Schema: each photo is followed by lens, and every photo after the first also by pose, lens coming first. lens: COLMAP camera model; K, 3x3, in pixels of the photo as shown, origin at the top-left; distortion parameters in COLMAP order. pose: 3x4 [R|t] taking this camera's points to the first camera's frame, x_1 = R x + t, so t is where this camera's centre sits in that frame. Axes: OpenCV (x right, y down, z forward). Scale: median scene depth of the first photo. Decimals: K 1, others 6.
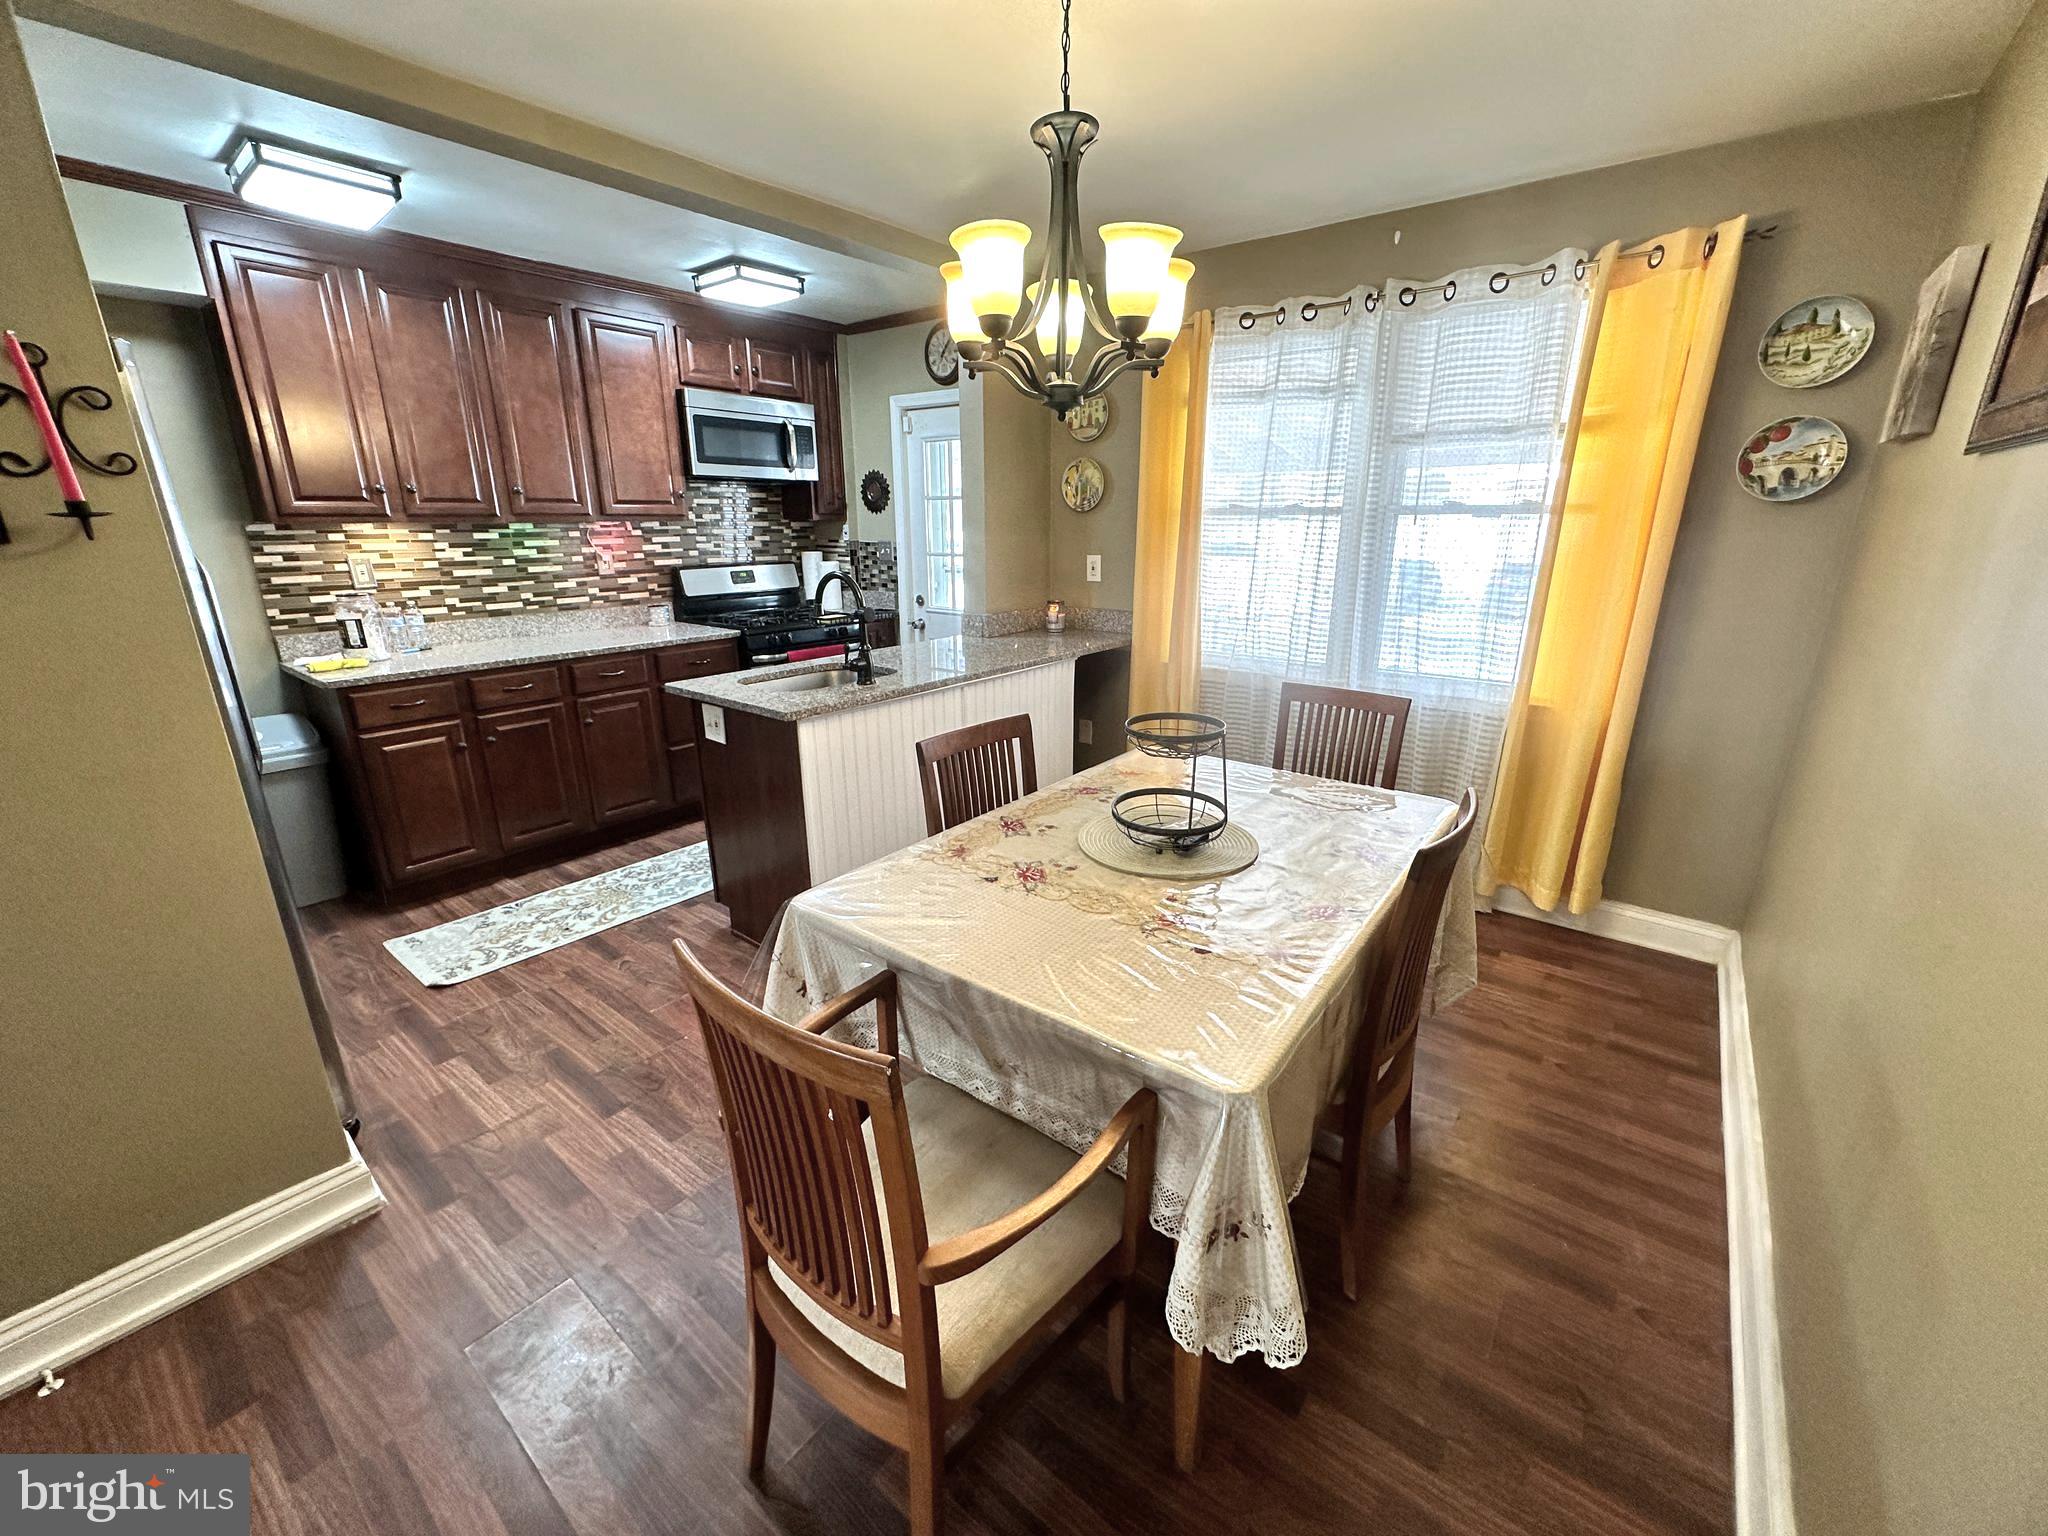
lens RADIAL K [[813.3, 0, 1024.8], [0, 813.3, 763.2], [0, 0, 1]] dist [-0.001194, 0.000471]
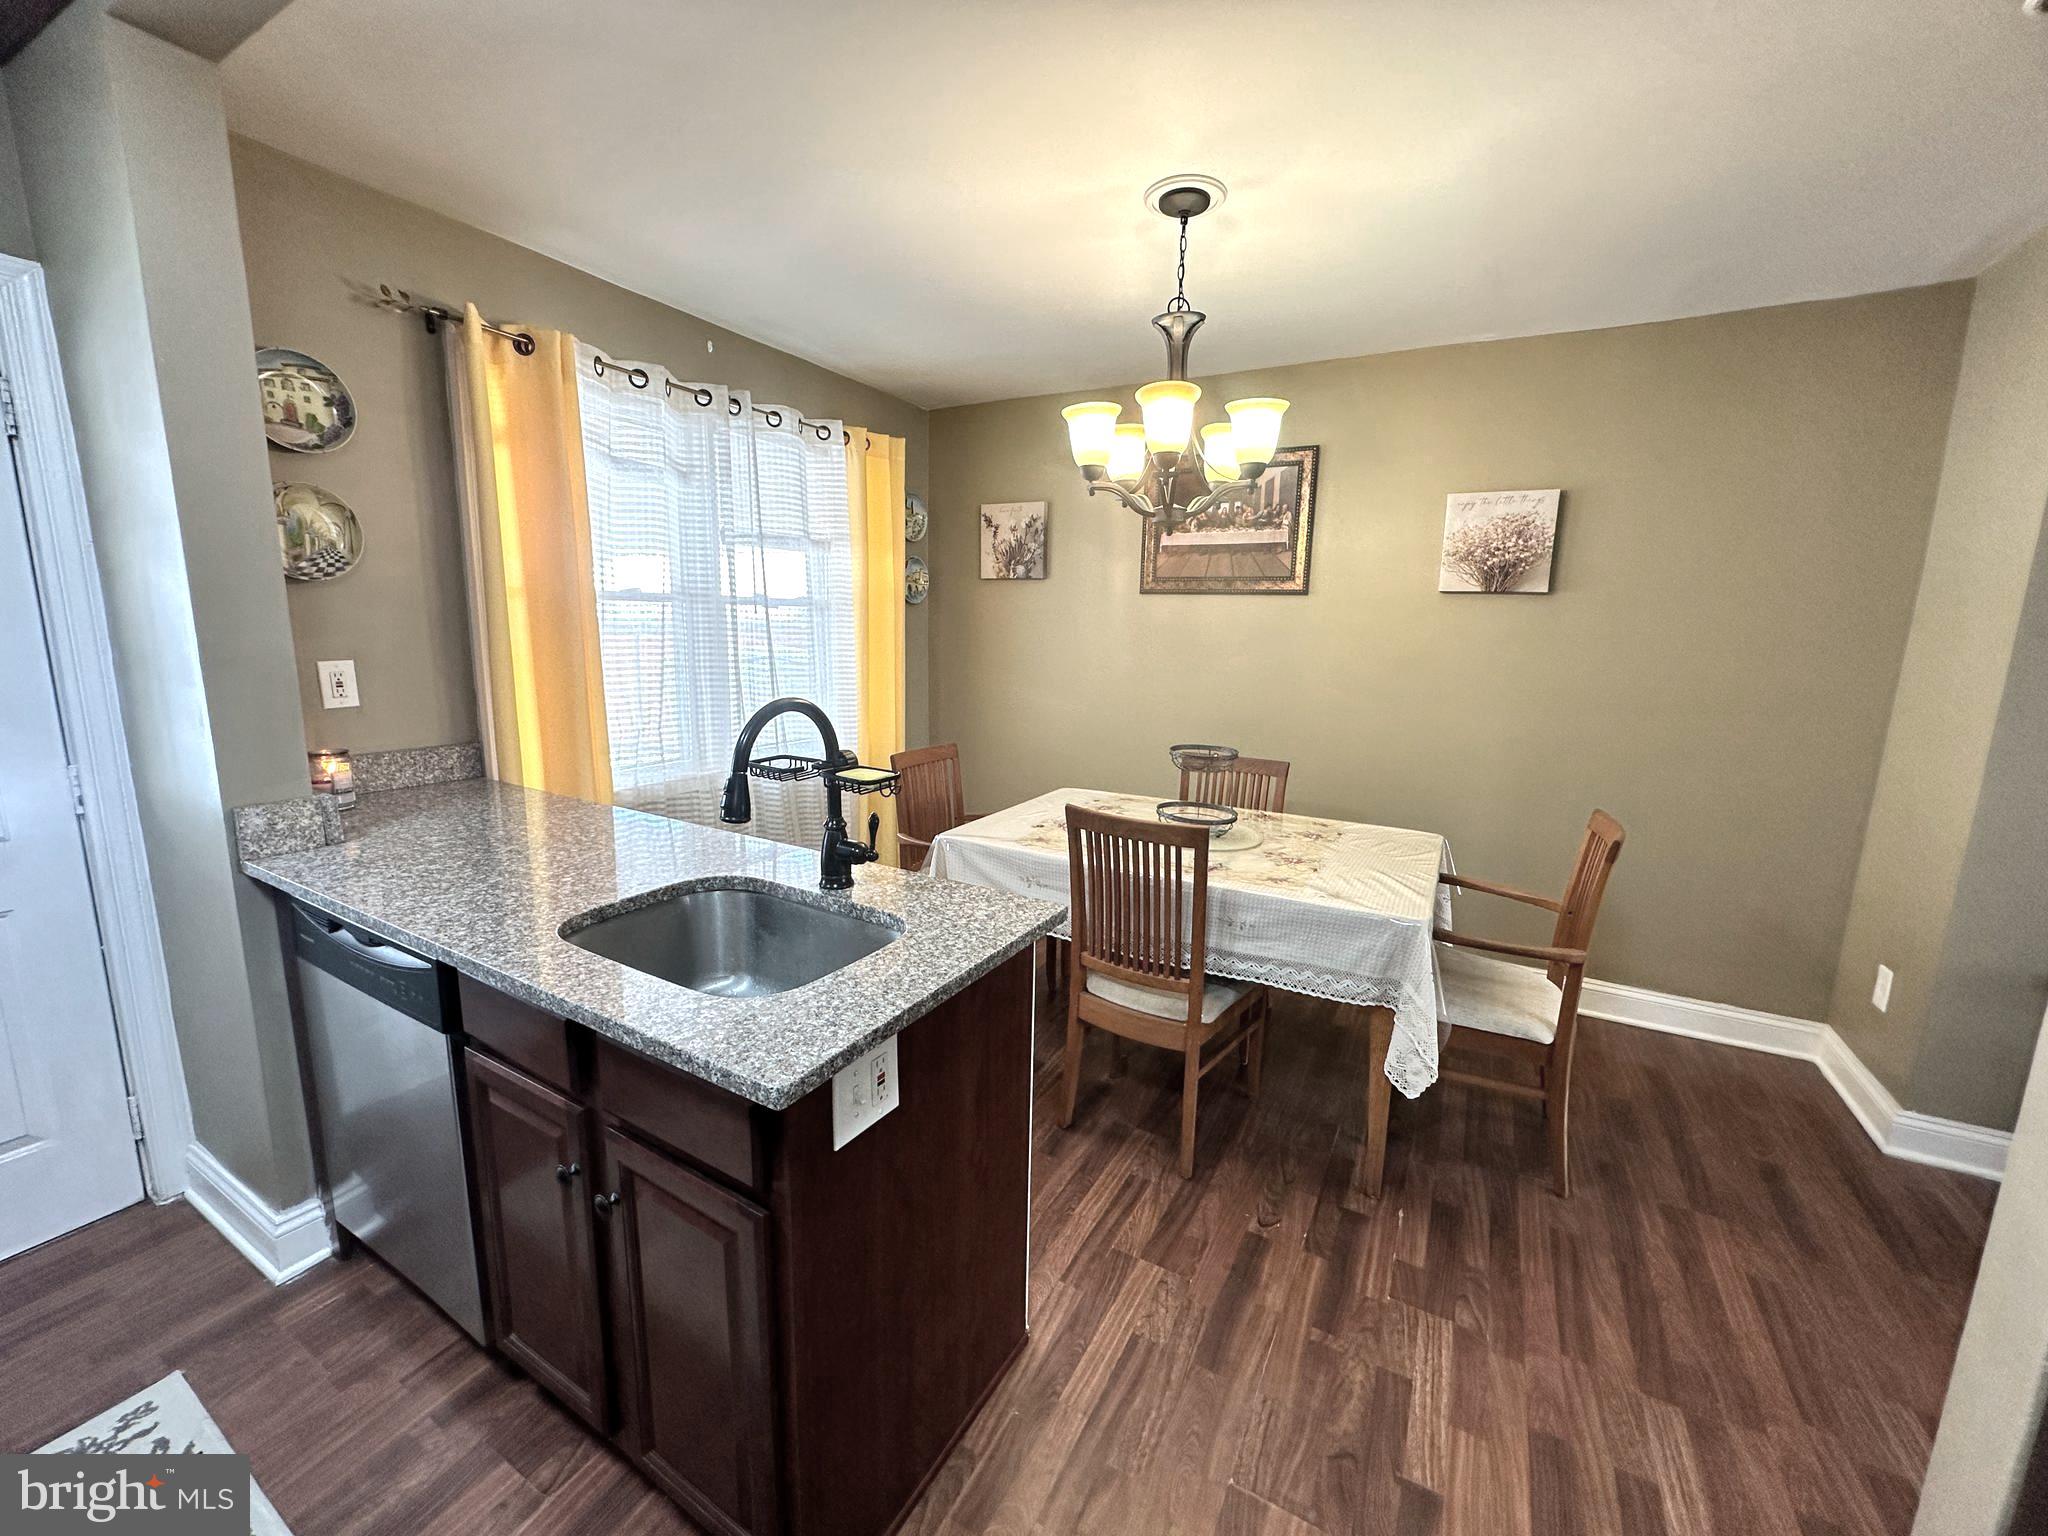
lens RADIAL K [[813.3, 0, 1021.6], [0, 813.3, 765.7], [0, 0, 1]] dist [-0.001194, 0.000471]
pose [[-0.148732, -0.174438, 0.973370, -0.599931], [0.266141, 0.940939, 0.209293, -0.207751], [-0.952391, 0.290182, -0.093523, 0.725762]]
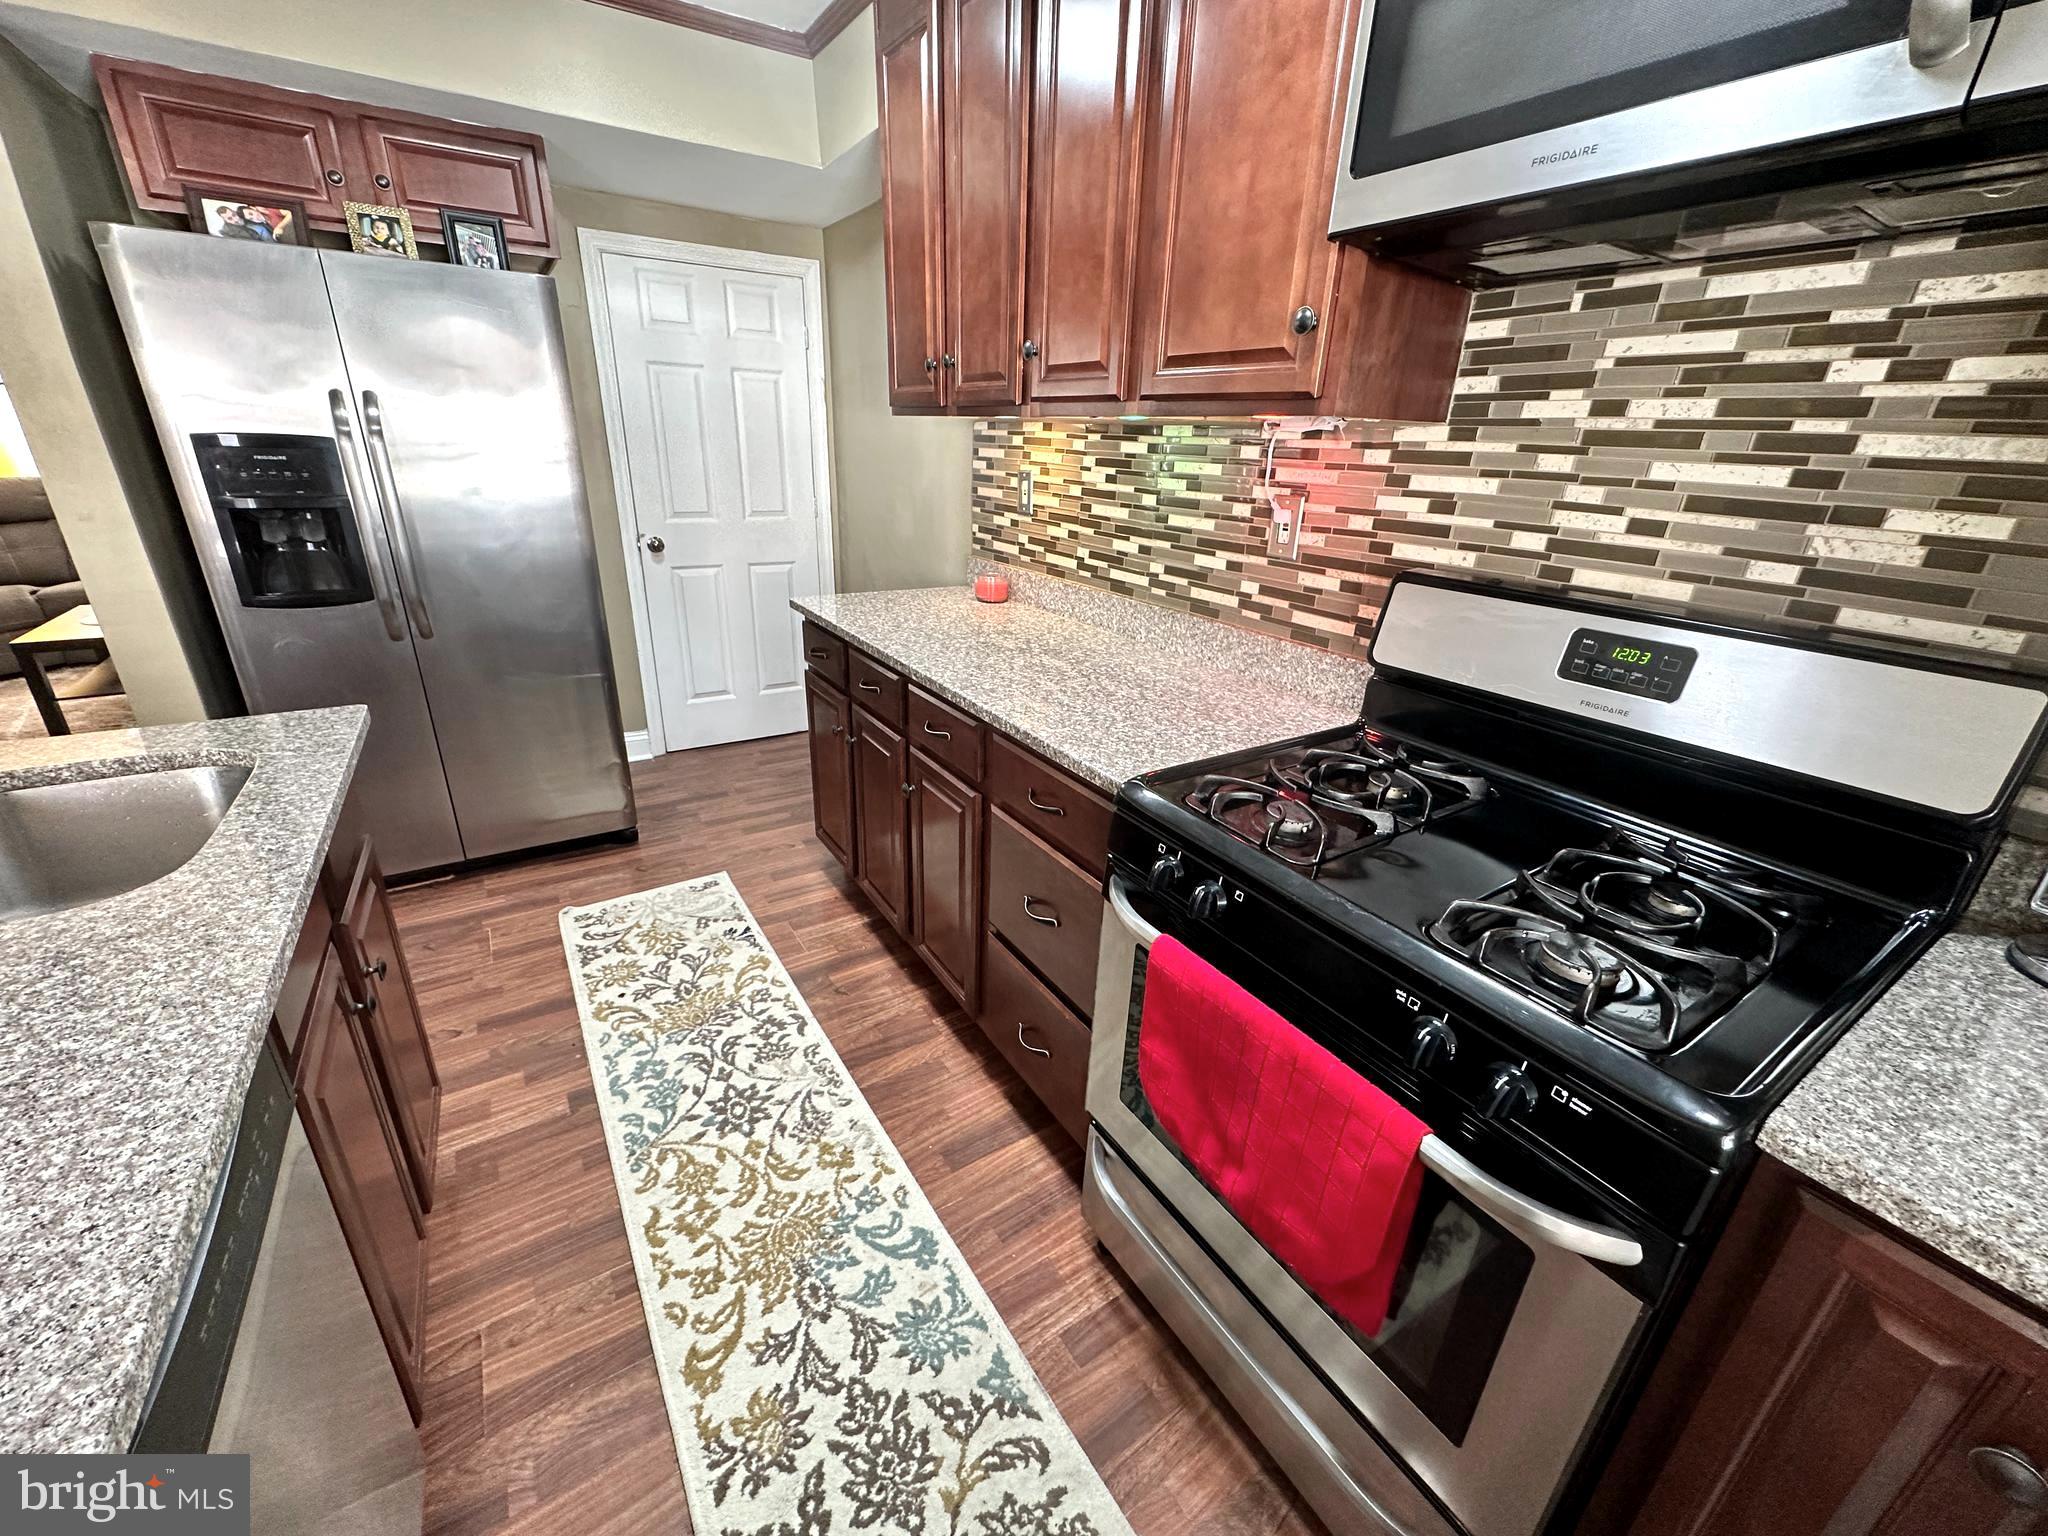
lens RADIAL K [[813.3, 0, 1025.6], [0, 813.3, 762.6], [0, 0, 1]] dist [-0.001194, 0.000471]
pose [[-0.322363, 0.344826, -0.881577, -0.088526], [-0.304075, 0.844217, 0.441403, -0.342995], [0.896449, 0.410358, -0.167291, 1.191860]]
